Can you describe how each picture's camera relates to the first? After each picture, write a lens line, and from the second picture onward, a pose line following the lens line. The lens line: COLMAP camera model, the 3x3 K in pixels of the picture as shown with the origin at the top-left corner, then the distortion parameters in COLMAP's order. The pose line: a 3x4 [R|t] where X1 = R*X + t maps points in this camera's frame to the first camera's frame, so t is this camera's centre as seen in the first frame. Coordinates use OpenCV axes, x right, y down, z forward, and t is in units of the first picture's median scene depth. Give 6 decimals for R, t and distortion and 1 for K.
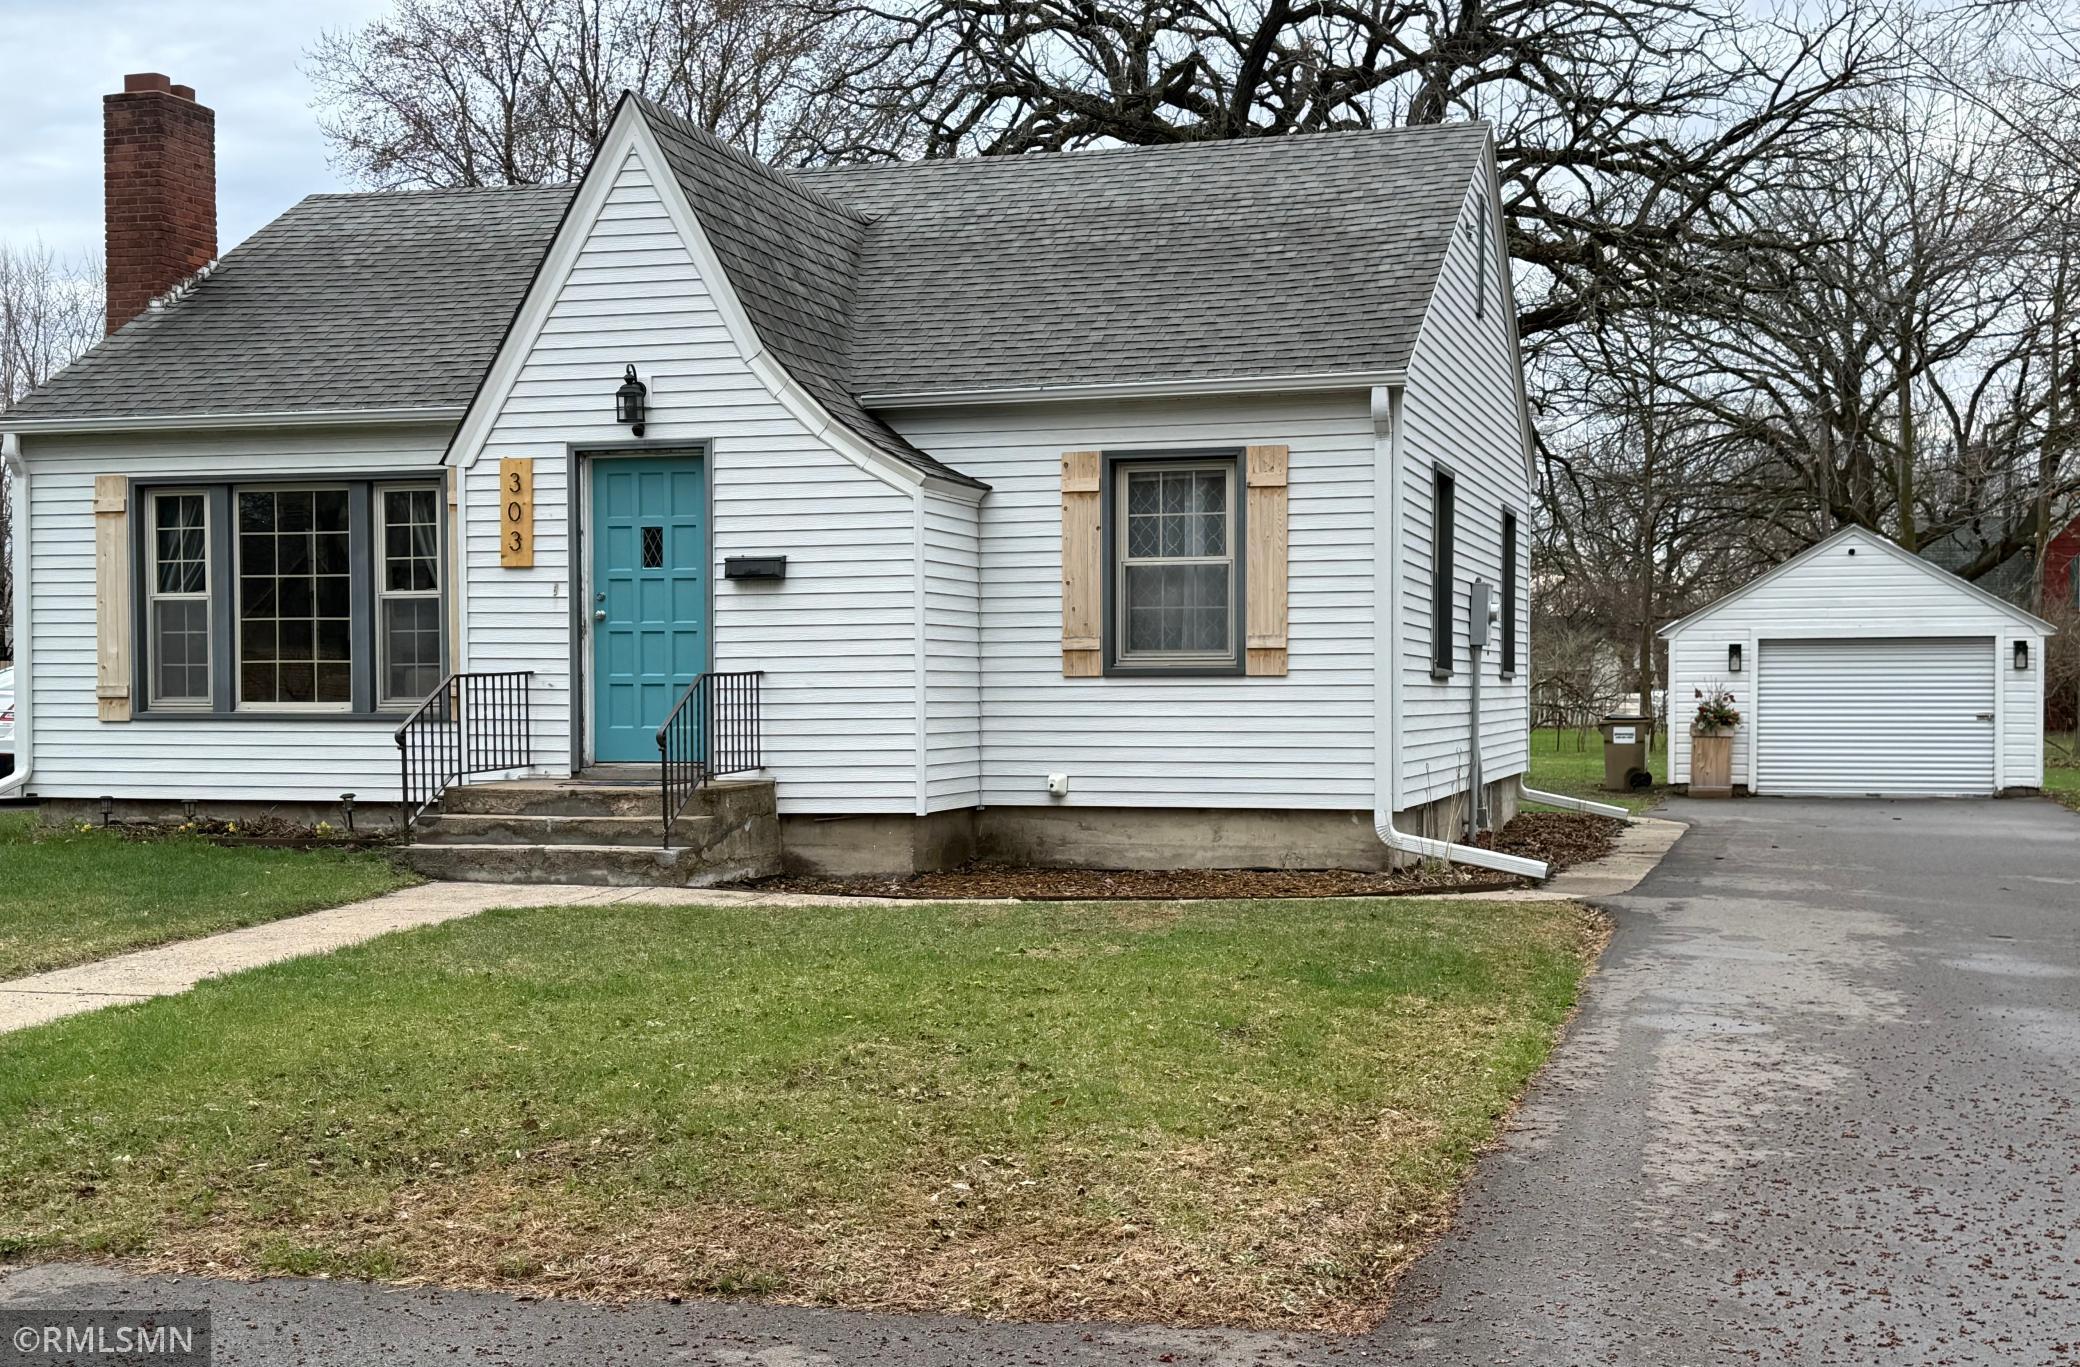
lens RADIAL K [[2295.4, 0, 1039.5], [0, 2295.4, 732.7], [0, 0, 1]] dist [0.196559, -0.266742]
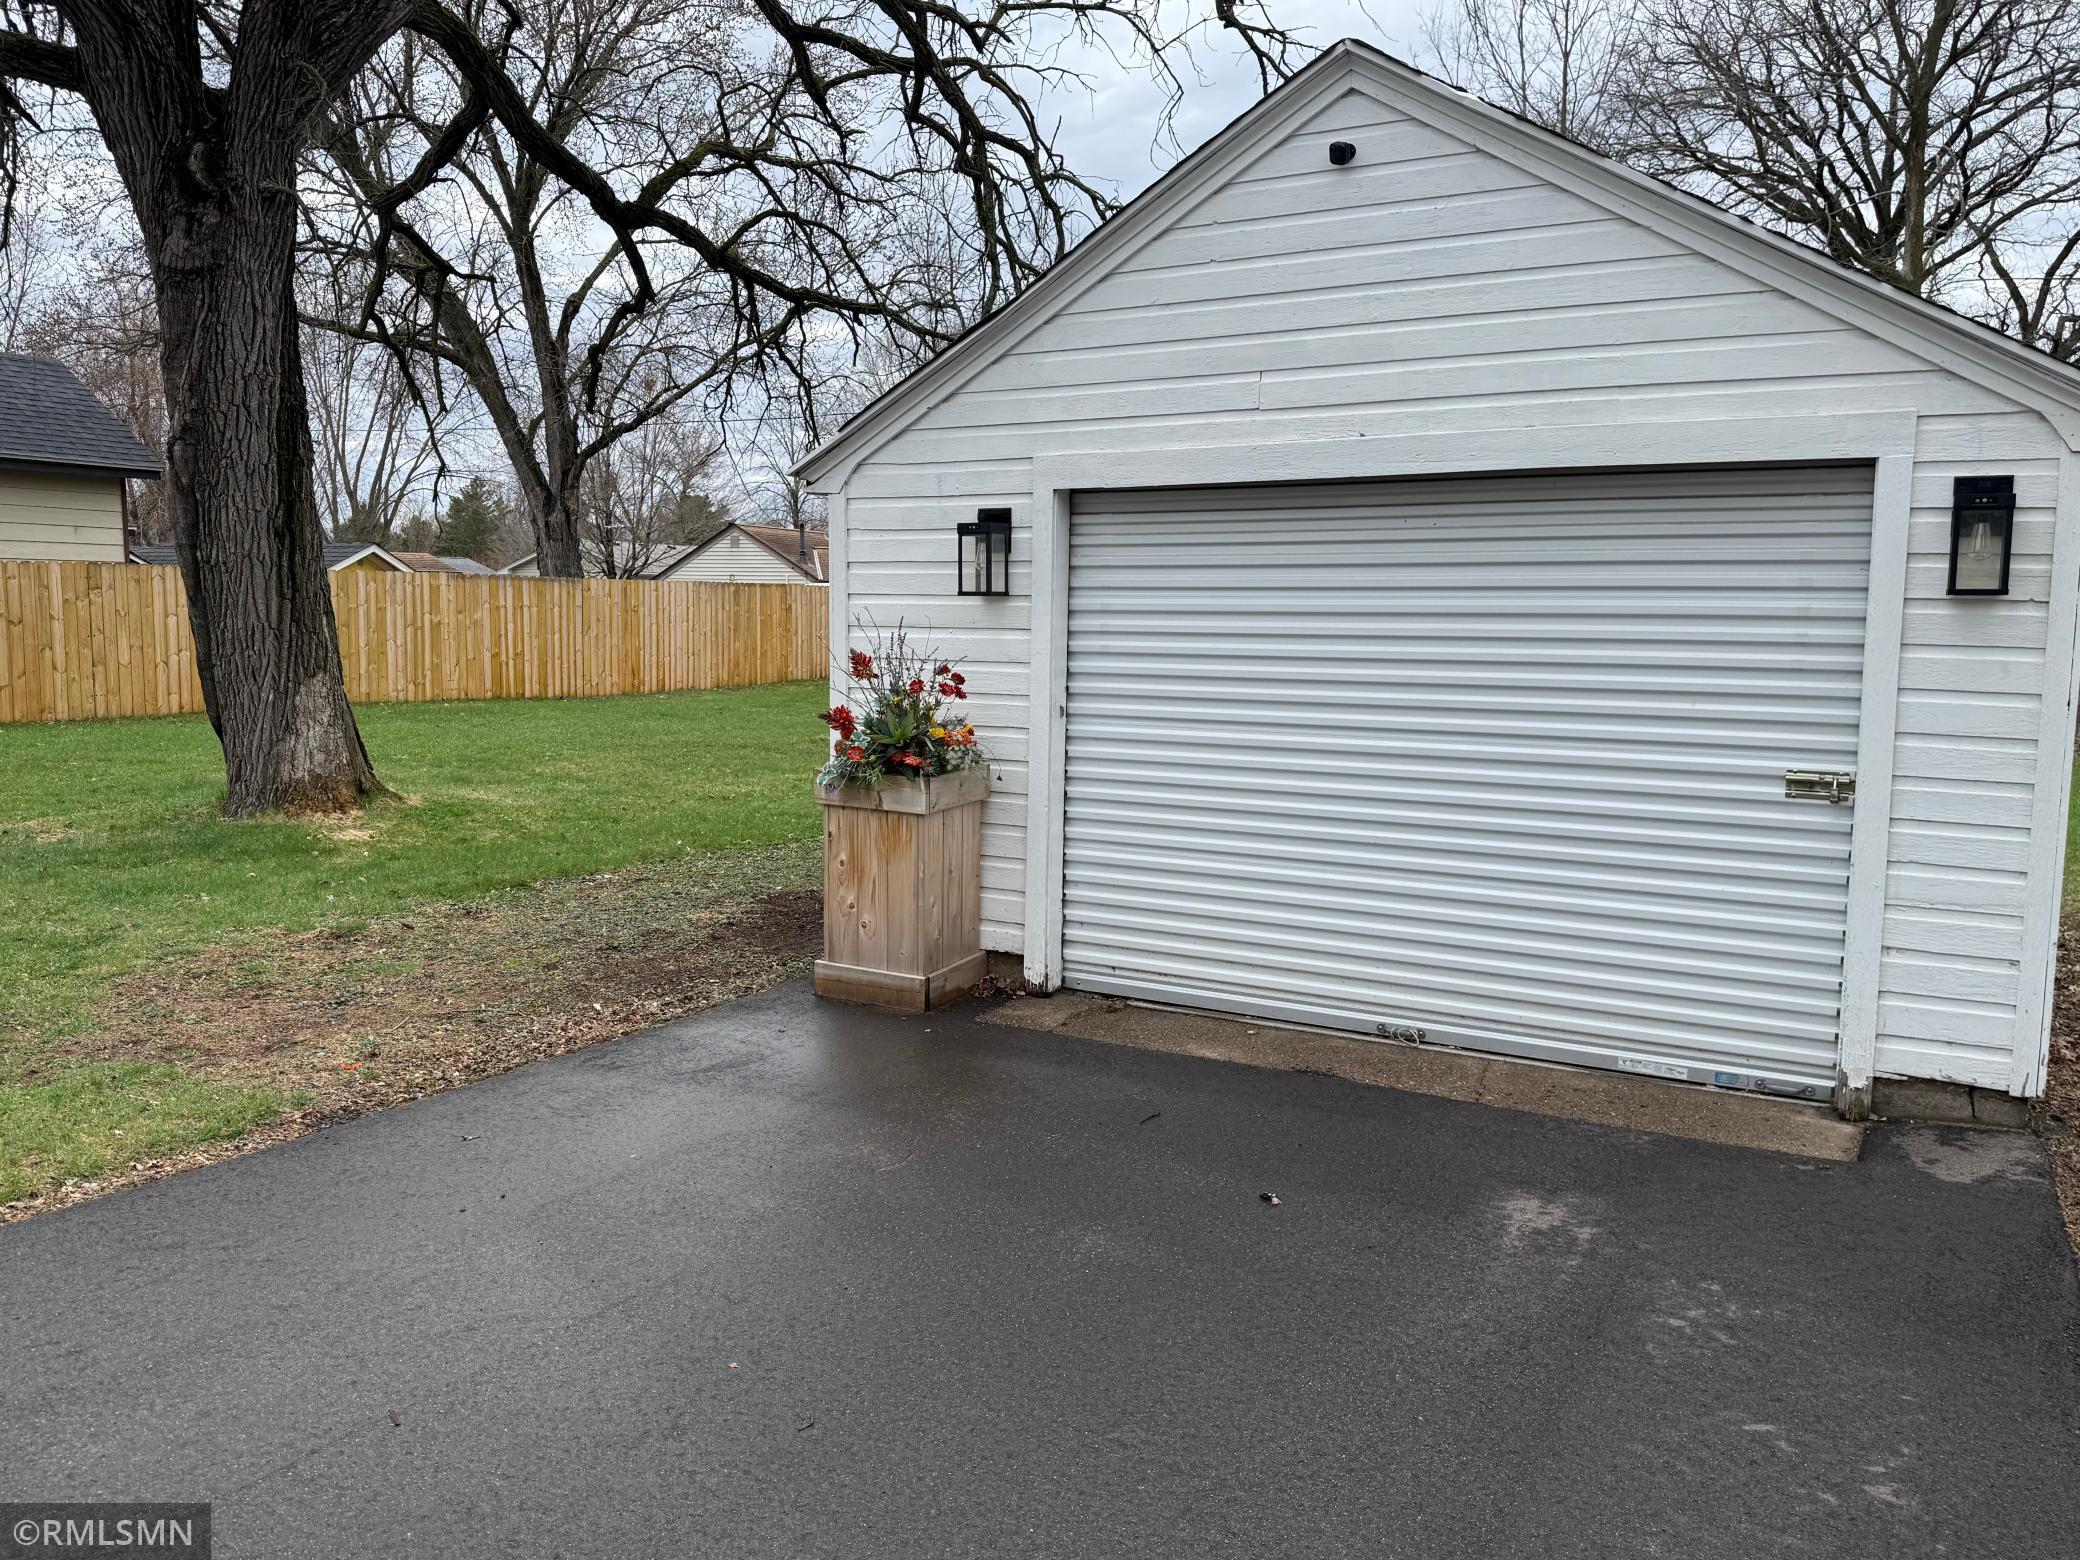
lens RADIAL K [[1504.9, 0, 1015.5], [0, 1504.9, 771.7], [0, 0, 1]] dist [0.102896, -0.120397]
pose [[0.975303, 0.040942, -0.217044, 0.328508], [-0.024589, 0.996688, 0.077518, -0.017648], [0.219499, -0.070266, 0.973079, 0.762219]]
